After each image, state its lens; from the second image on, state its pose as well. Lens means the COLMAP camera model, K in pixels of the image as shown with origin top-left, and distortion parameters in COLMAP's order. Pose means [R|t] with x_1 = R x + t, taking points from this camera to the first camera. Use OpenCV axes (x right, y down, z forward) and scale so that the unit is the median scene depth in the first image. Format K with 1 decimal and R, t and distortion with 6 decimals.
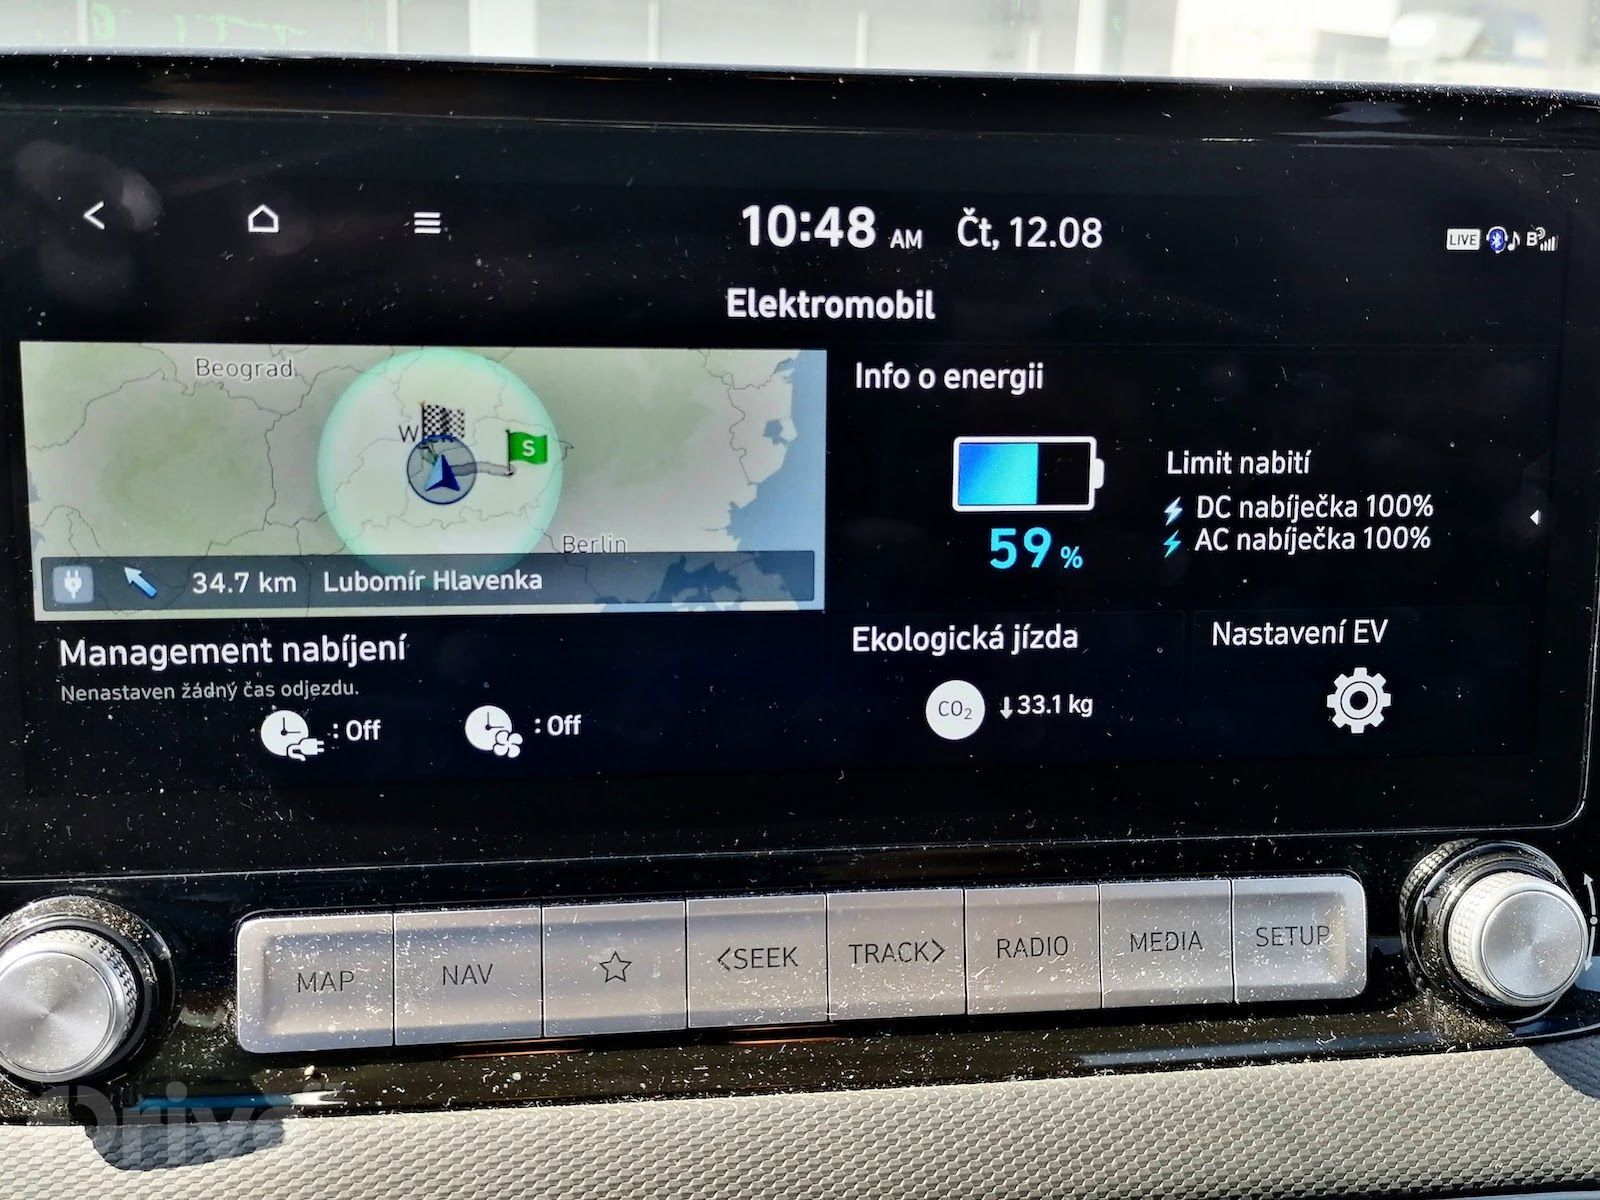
lens RADIAL K [[1725.9, 0, 801.0], [0, 1725.9, 600.3], [0, 0, 1]] dist [0.060575, 0.000000]
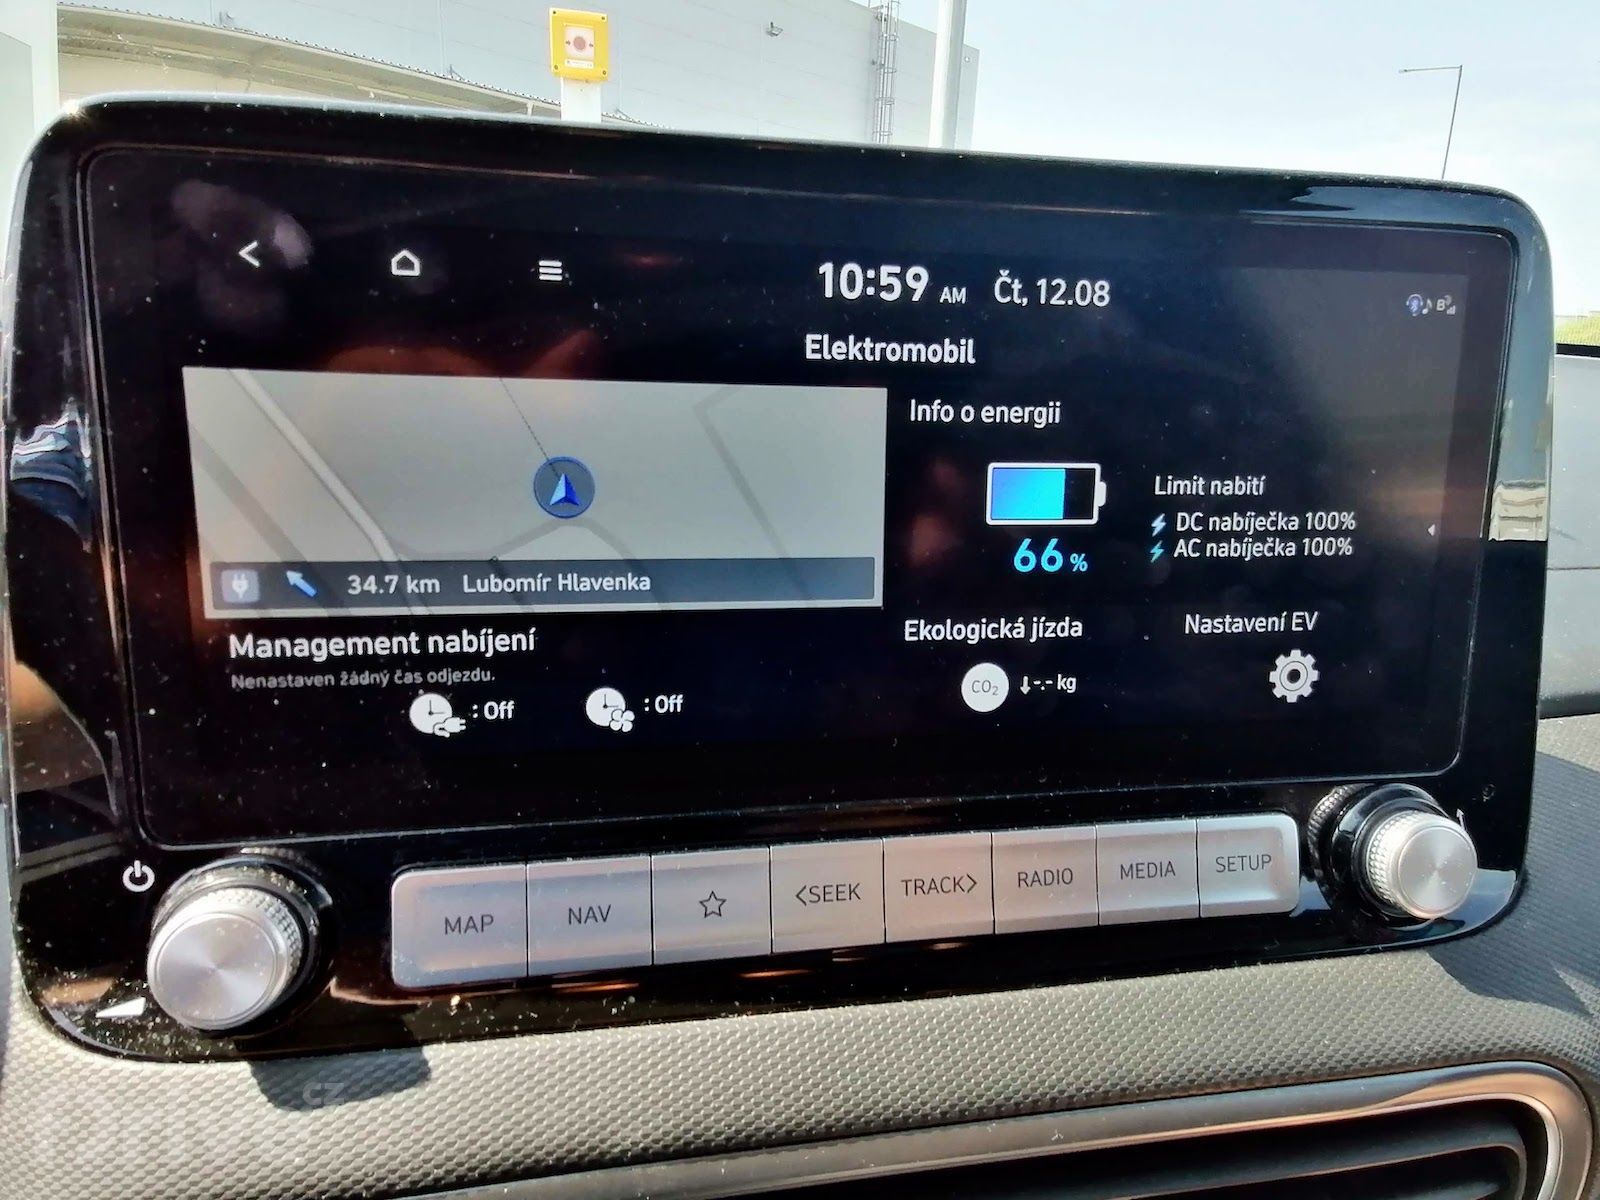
lens RADIAL K [[1029.5, 0, 796.2], [0, 1029.5, 620.6], [0, 0, 1]] dist [0.050332, 0.011238]
pose [[0.999408, -0.005693, 0.033916, -0.073427], [0.005224, 0.999889, 0.013923, 0.005477], [-0.033992, -0.013738, 0.999328, 0.288570]]
